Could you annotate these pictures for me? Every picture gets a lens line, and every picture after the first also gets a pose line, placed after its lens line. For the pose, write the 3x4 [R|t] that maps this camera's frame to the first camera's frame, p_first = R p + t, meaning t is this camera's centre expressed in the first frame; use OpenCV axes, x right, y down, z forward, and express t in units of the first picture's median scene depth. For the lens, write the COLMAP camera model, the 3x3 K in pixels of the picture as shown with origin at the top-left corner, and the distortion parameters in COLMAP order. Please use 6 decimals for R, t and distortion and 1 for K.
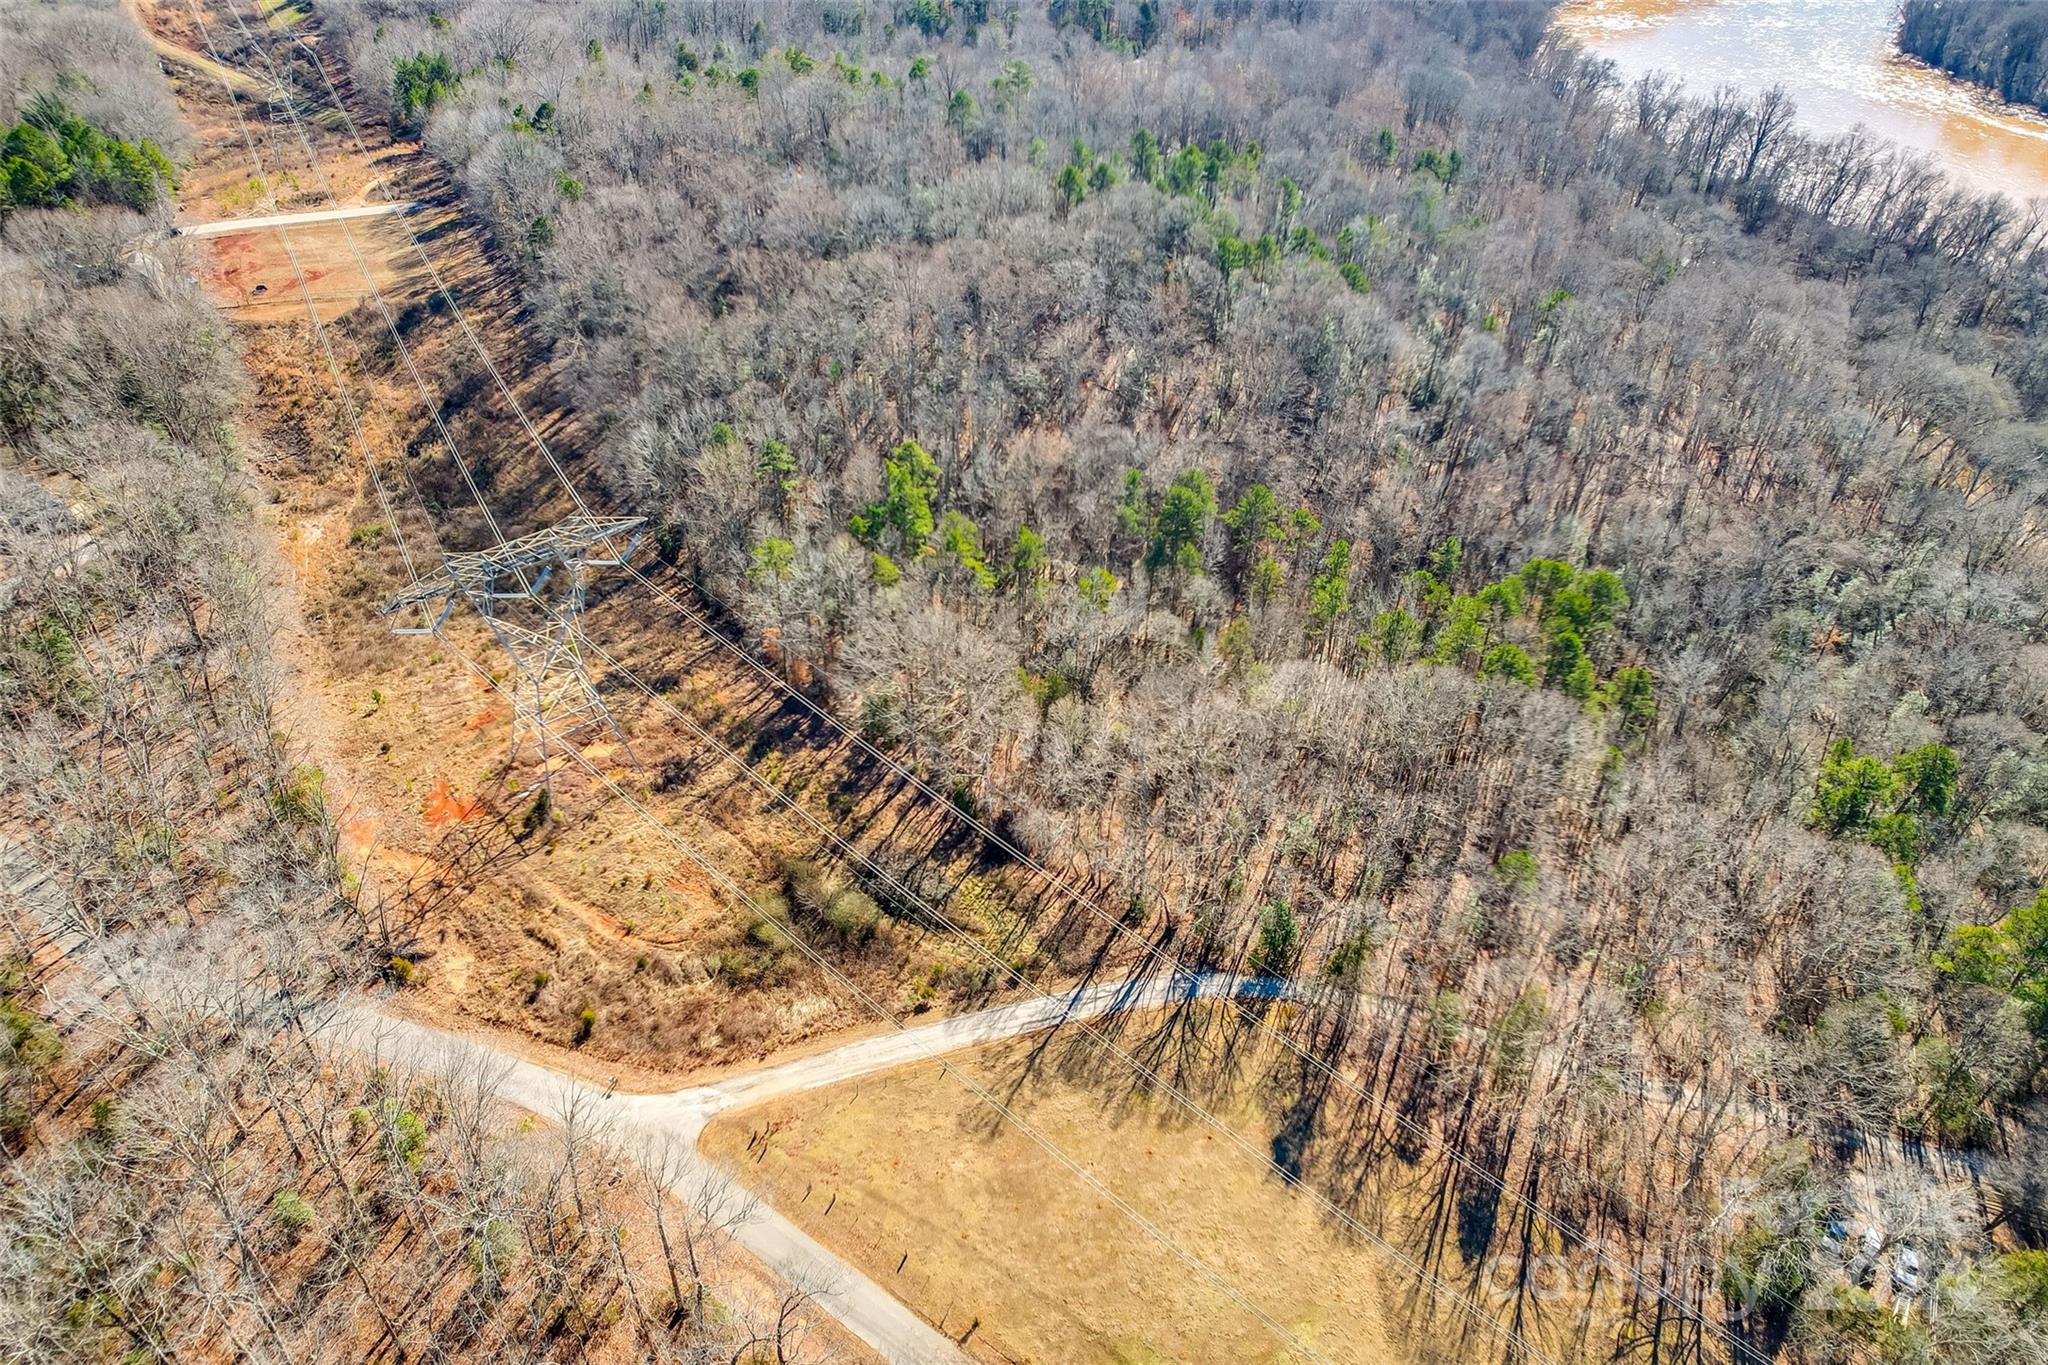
lens RADIAL K [[1355.3, 0, 1026.4], [0, 1355.3, 679.9], [0, 0, 1]] dist [-0.090850, 0.093970]
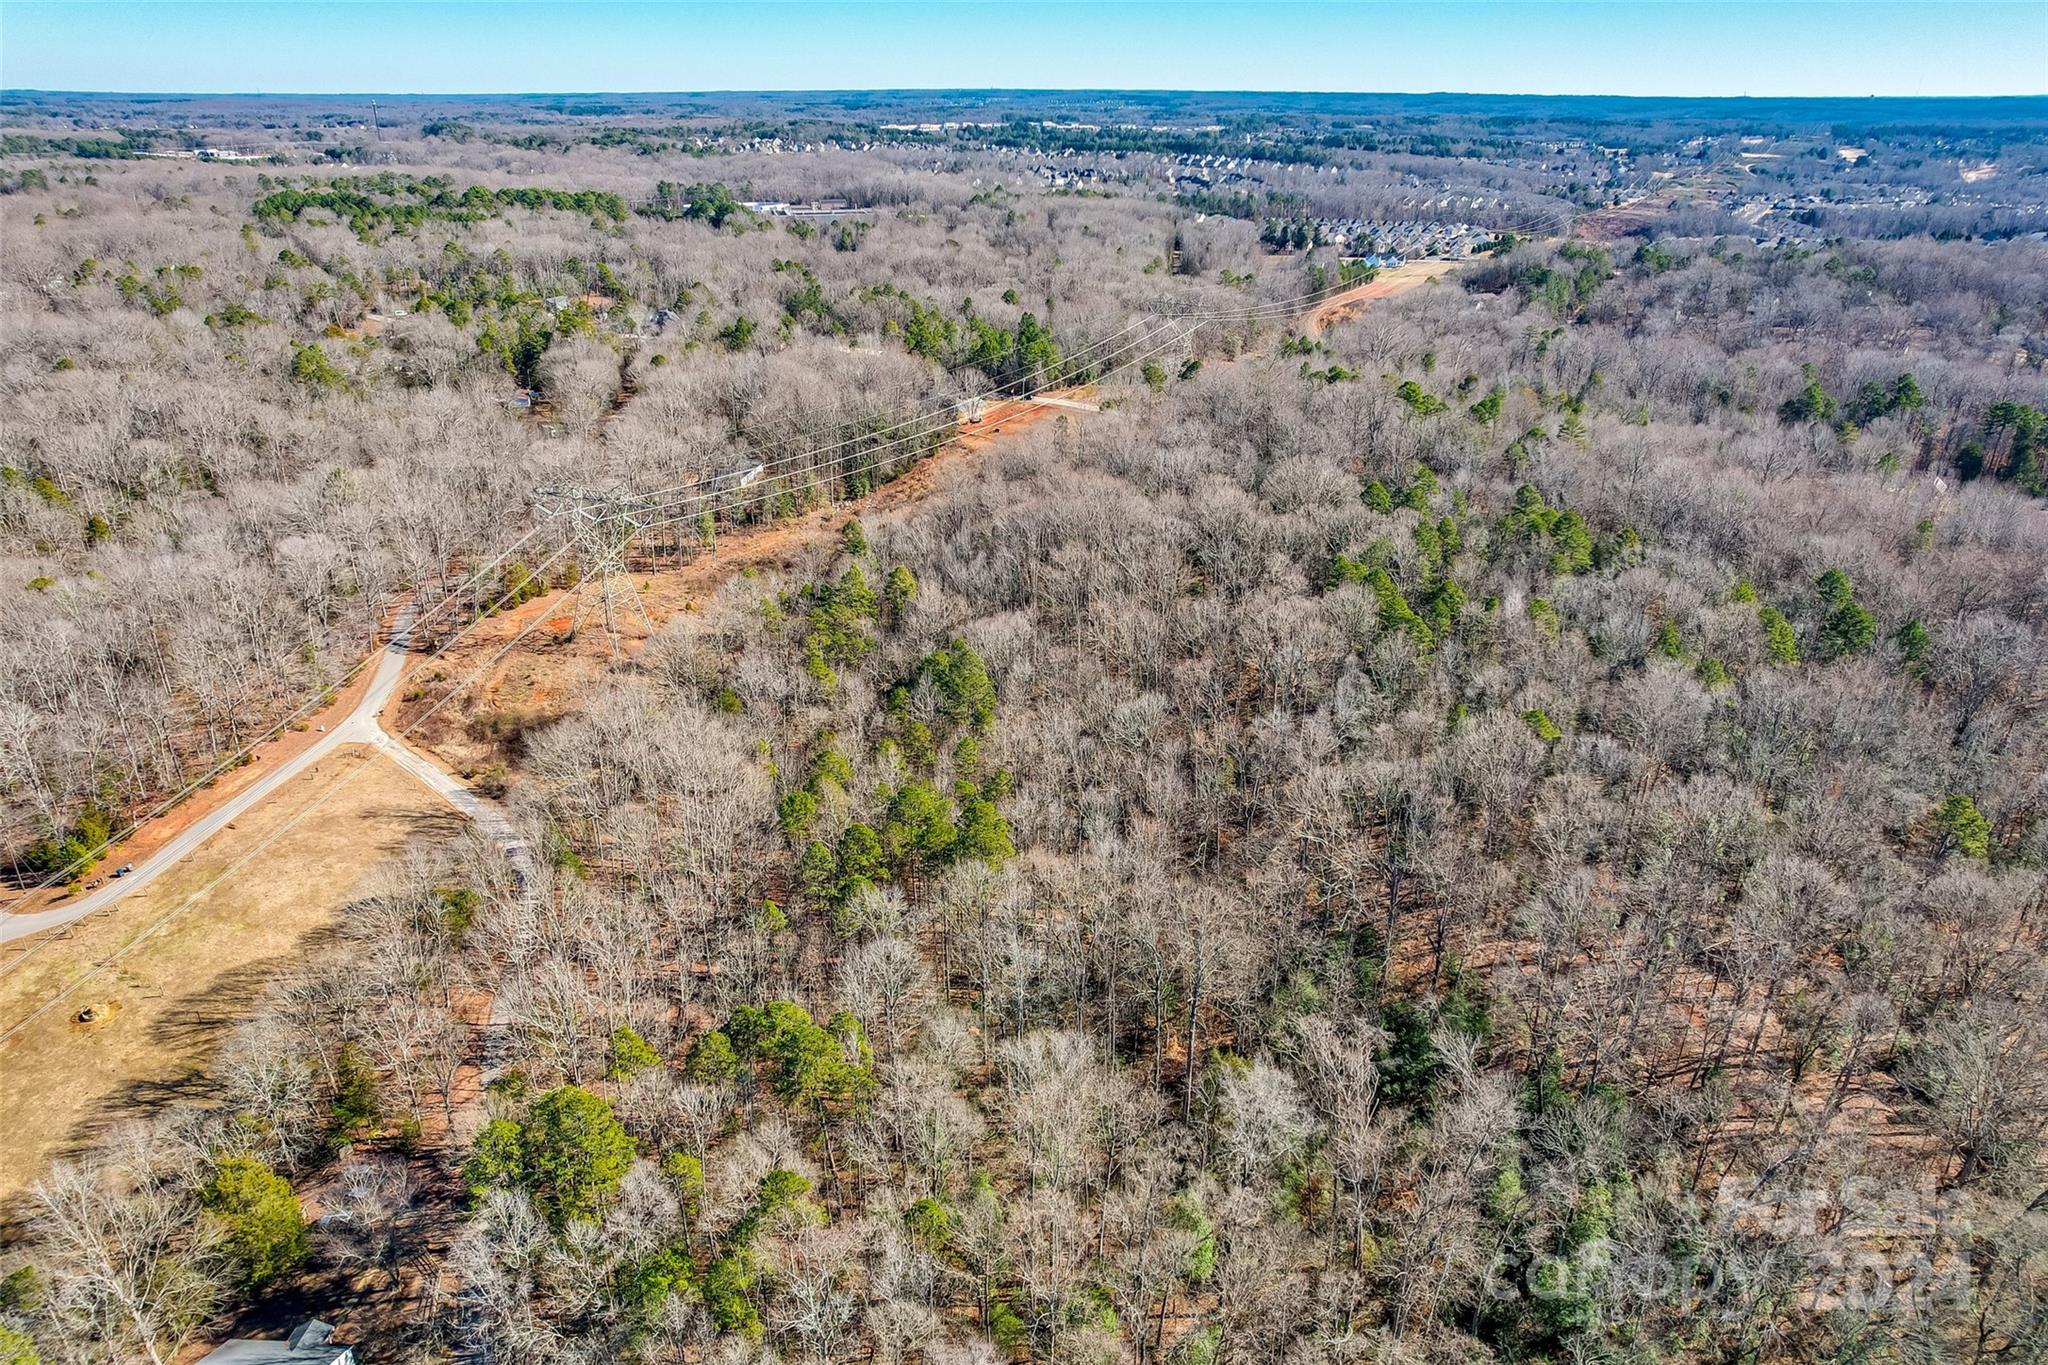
lens RADIAL K [[1355.3, 0, 1026.4], [0, 1355.3, 679.9], [0, 0, 1]] dist [-0.090850, 0.093970]
pose [[0.475721, 0.355866, -0.804394, 1.174405], [-0.540588, 0.839693, 0.051777, -0.238780], [0.693869, 0.410214, 0.591836, 0.359419]]
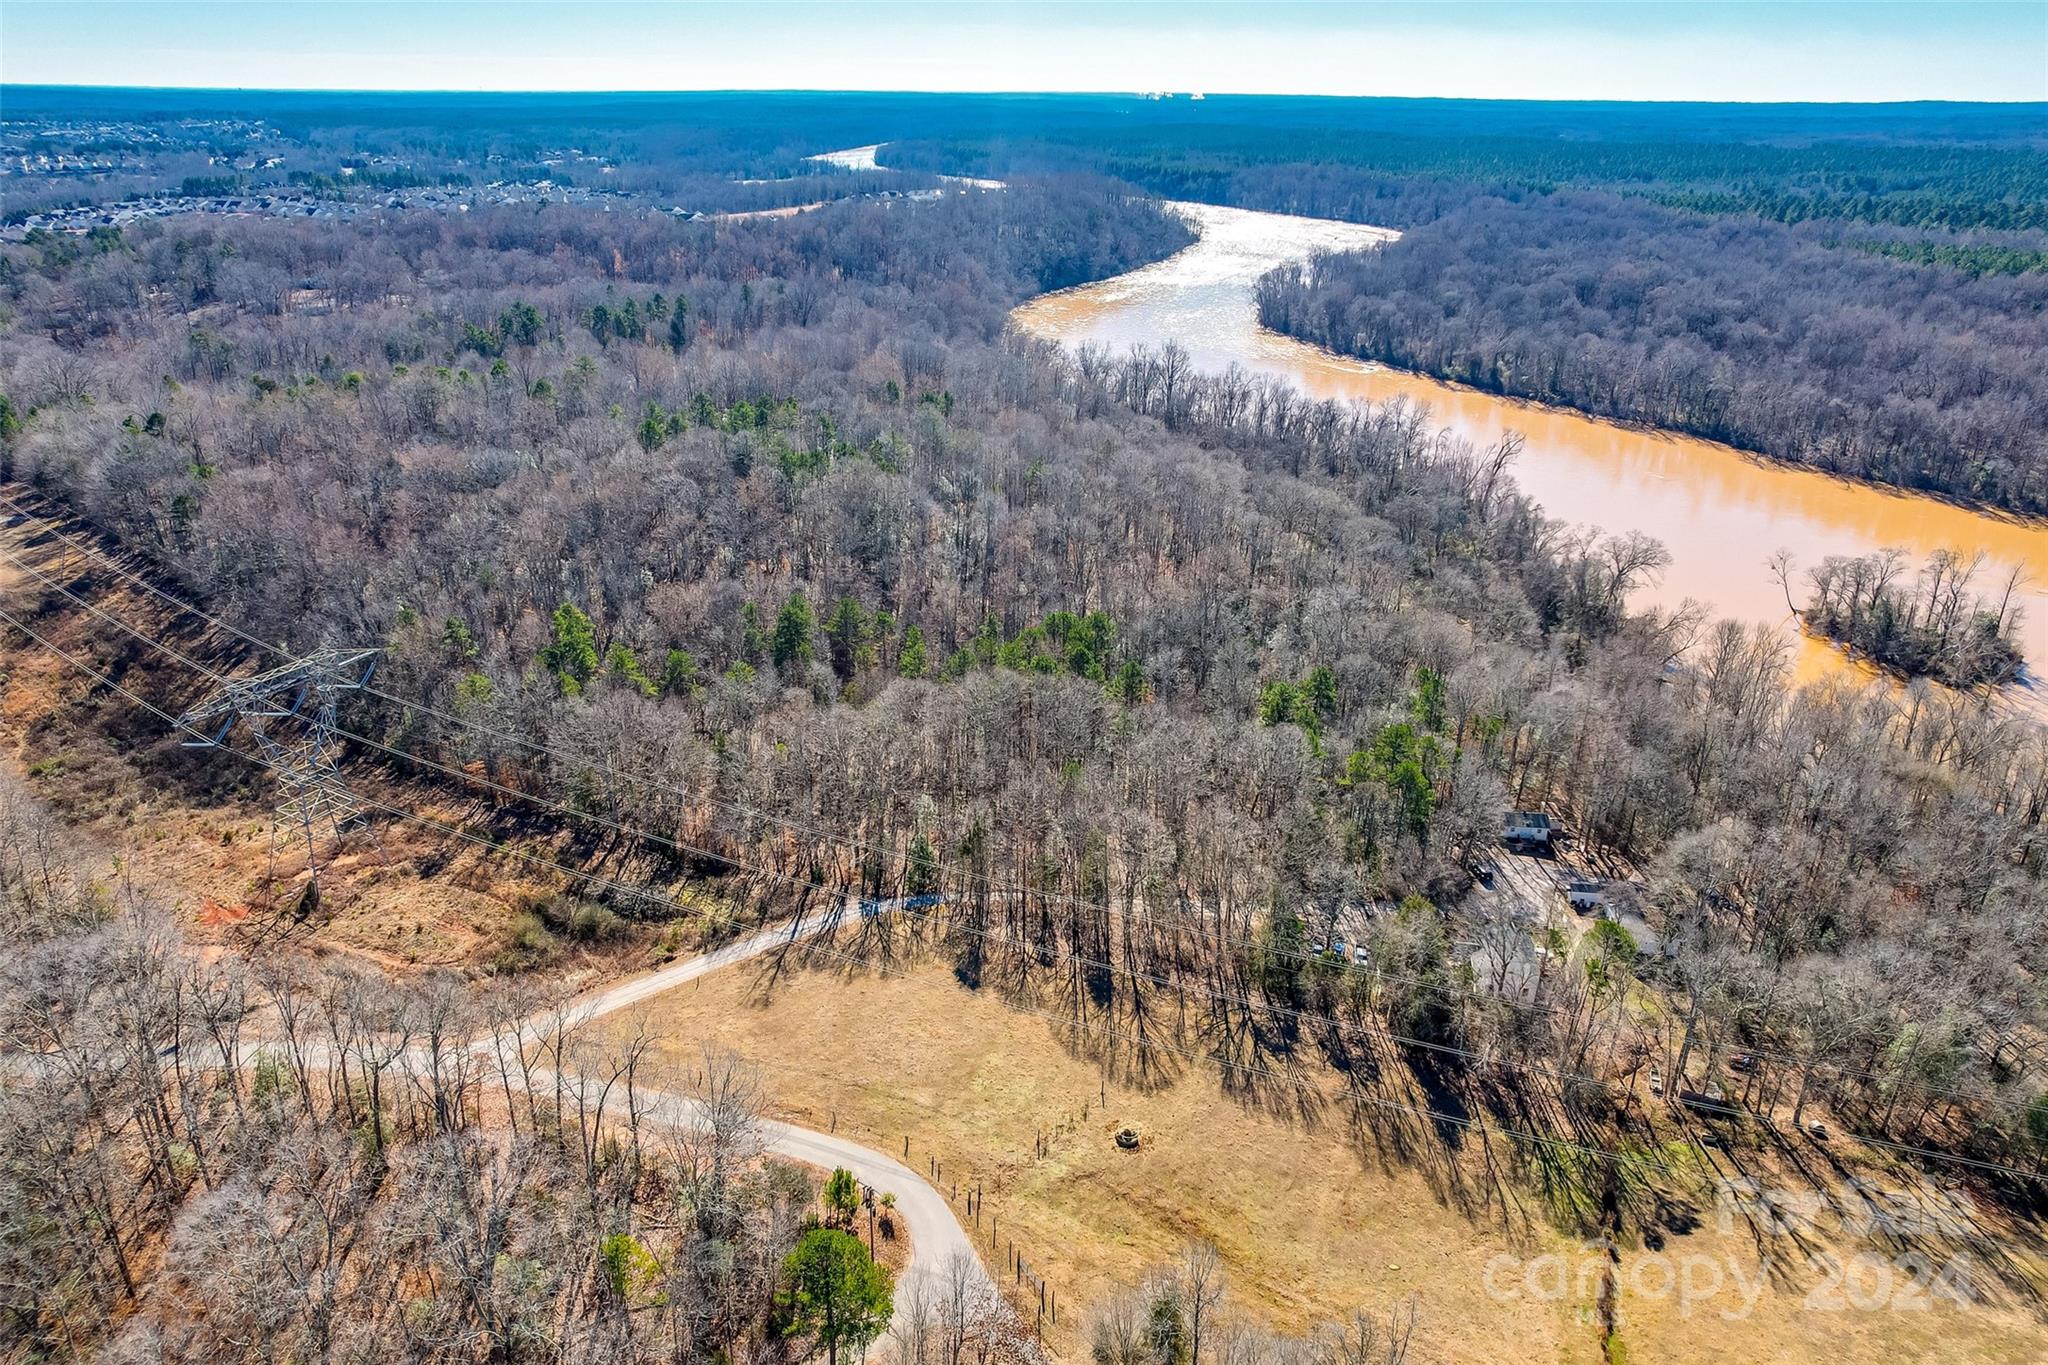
lens RADIAL K [[1385.1, 0, 1044.8], [0, 1385.1, 686.3], [0, 0, 1]] dist [-0.086940, 0.054846]
pose [[0.934102, -0.142440, 0.327359, -0.106516], [0.216064, 0.955515, -0.200767, 0.262340], [-0.284199, 0.258267, 0.923325, -0.292919]]
